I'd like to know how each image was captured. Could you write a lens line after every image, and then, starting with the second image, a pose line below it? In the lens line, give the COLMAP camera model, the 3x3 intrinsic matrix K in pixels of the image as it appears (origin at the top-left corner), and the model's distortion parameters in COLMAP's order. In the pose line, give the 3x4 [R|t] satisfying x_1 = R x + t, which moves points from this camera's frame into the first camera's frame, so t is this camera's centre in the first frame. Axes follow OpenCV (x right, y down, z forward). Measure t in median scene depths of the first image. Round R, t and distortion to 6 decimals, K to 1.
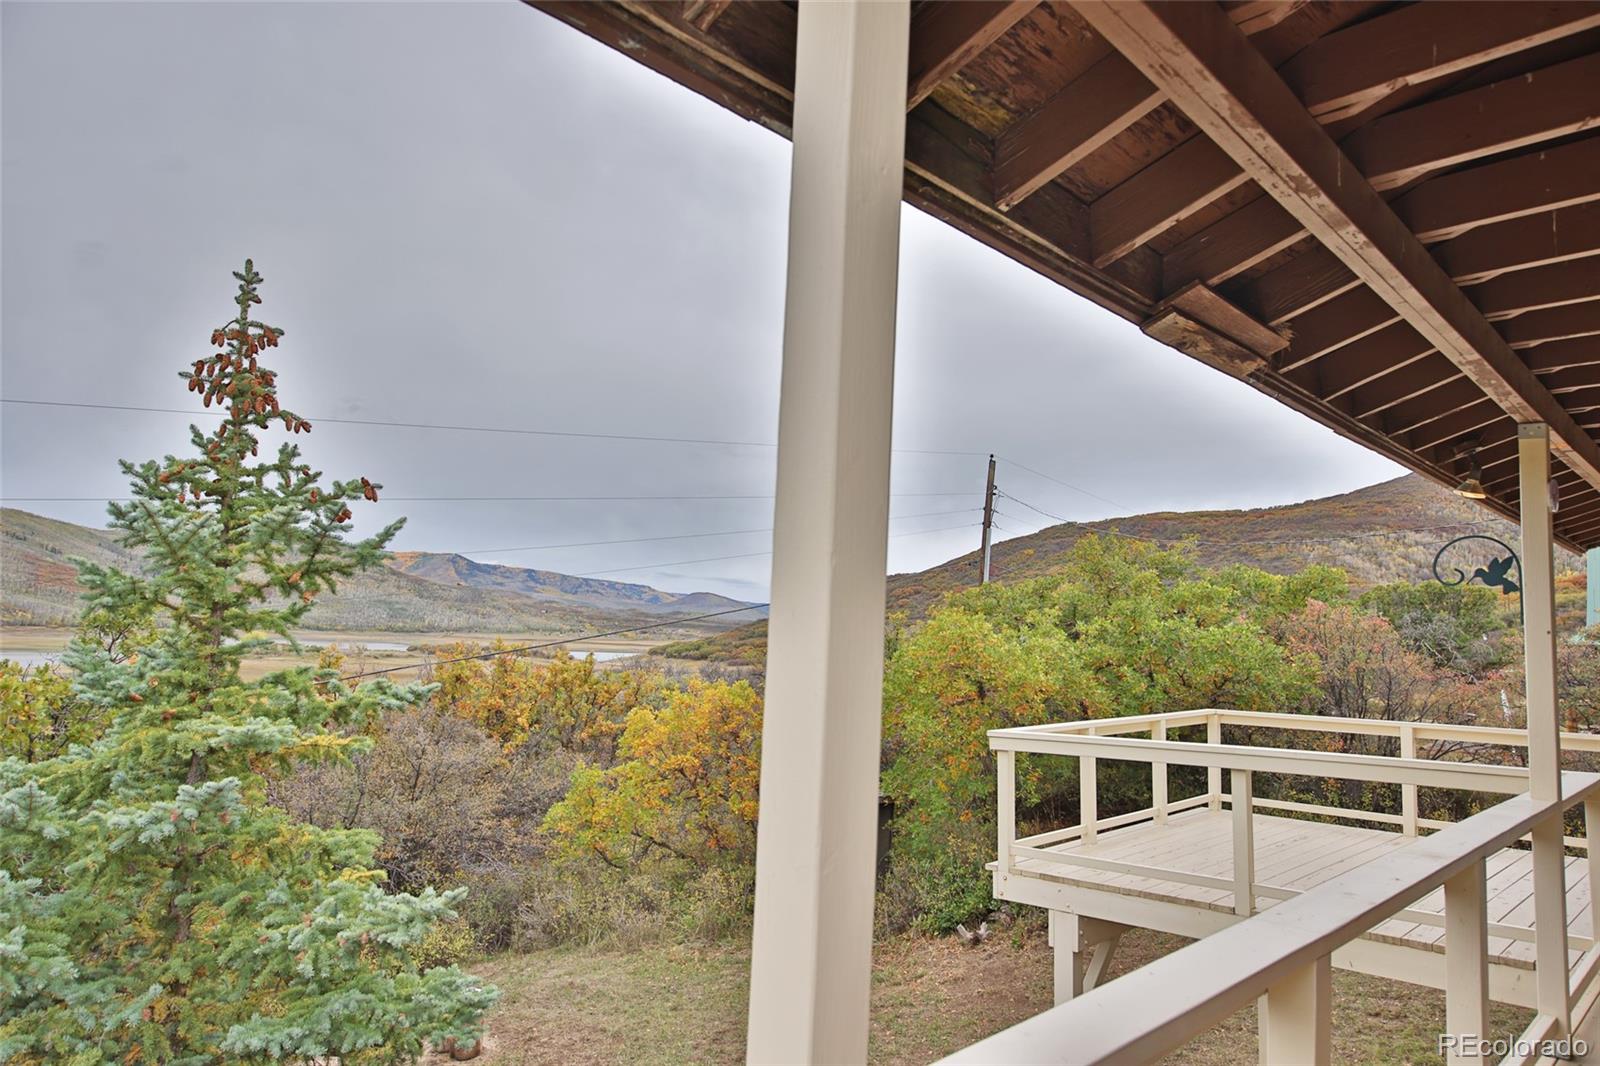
lens RADIAL K [[1048.8, 0, 803.4], [0, 1048.8, 524.5], [0, 0, 1]] dist [0.009529, 0.001448]
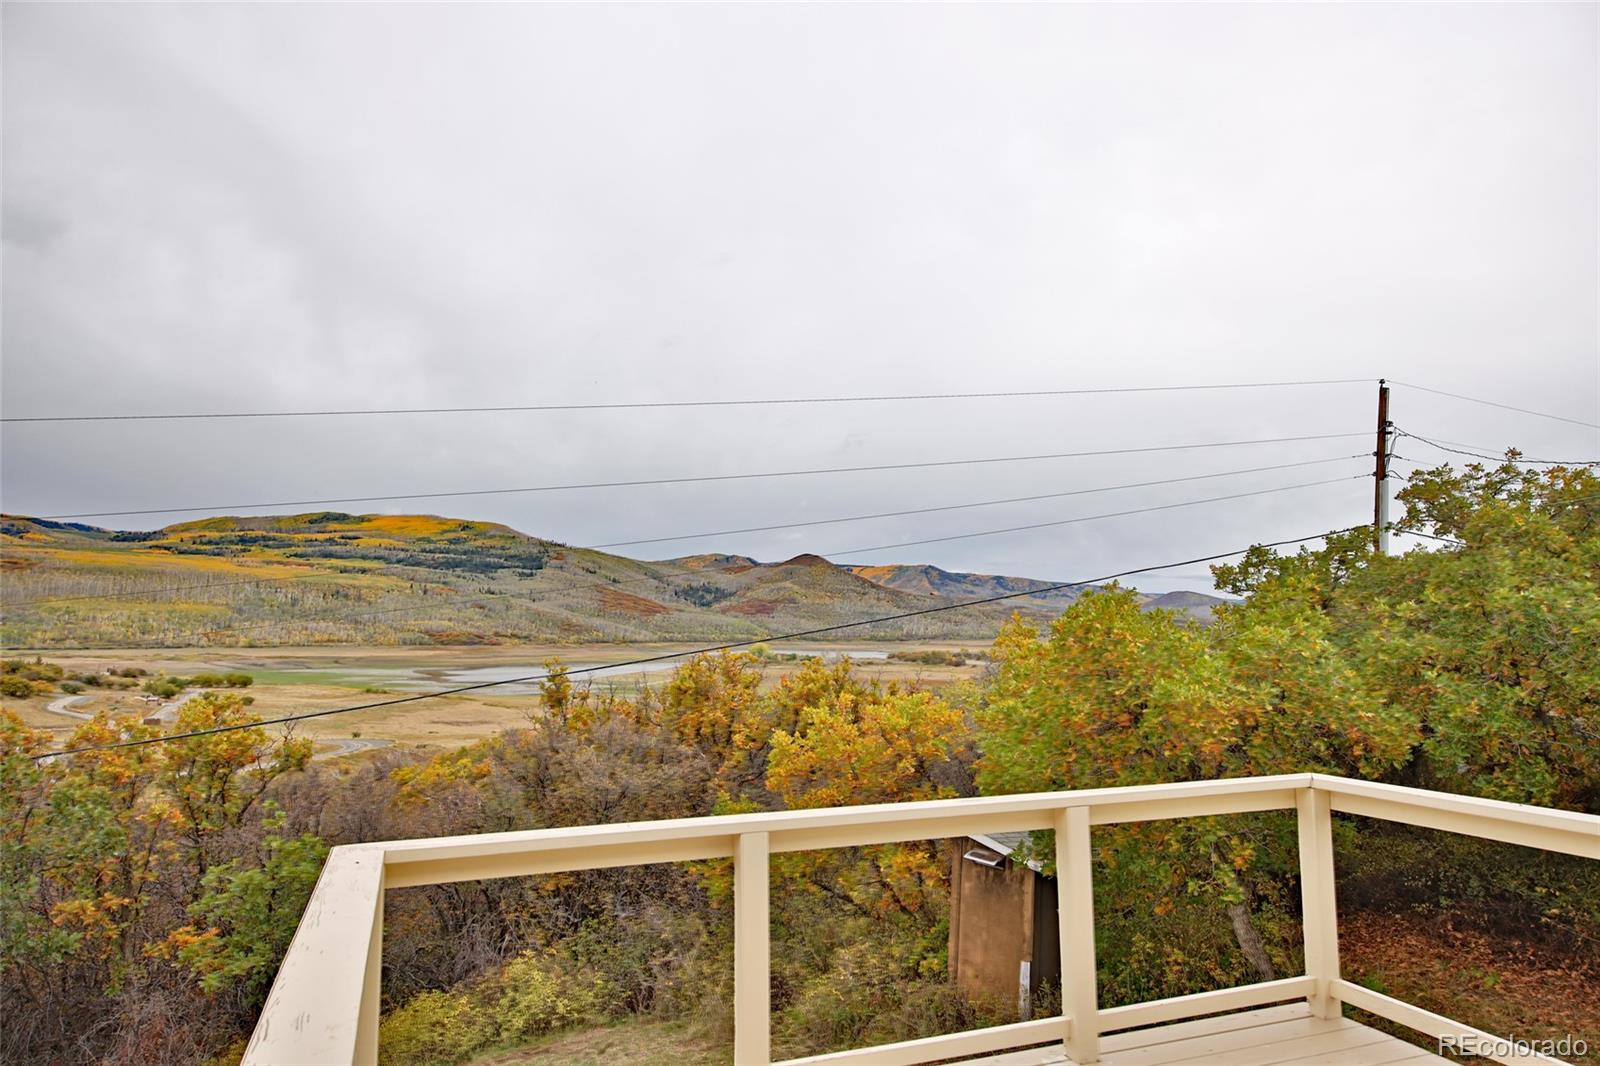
lens RADIAL K [[1048.8, 0, 773.3], [0, 1048.8, 513.2], [0, 0, 1]] dist [0.009529, 0.001448]
pose [[0.898052, -0.079967, -0.432560, 0.198182], [0.073420, 0.996793, -0.031845, 0.034155], [0.433719, -0.003160, 0.901043, 0.264784]]
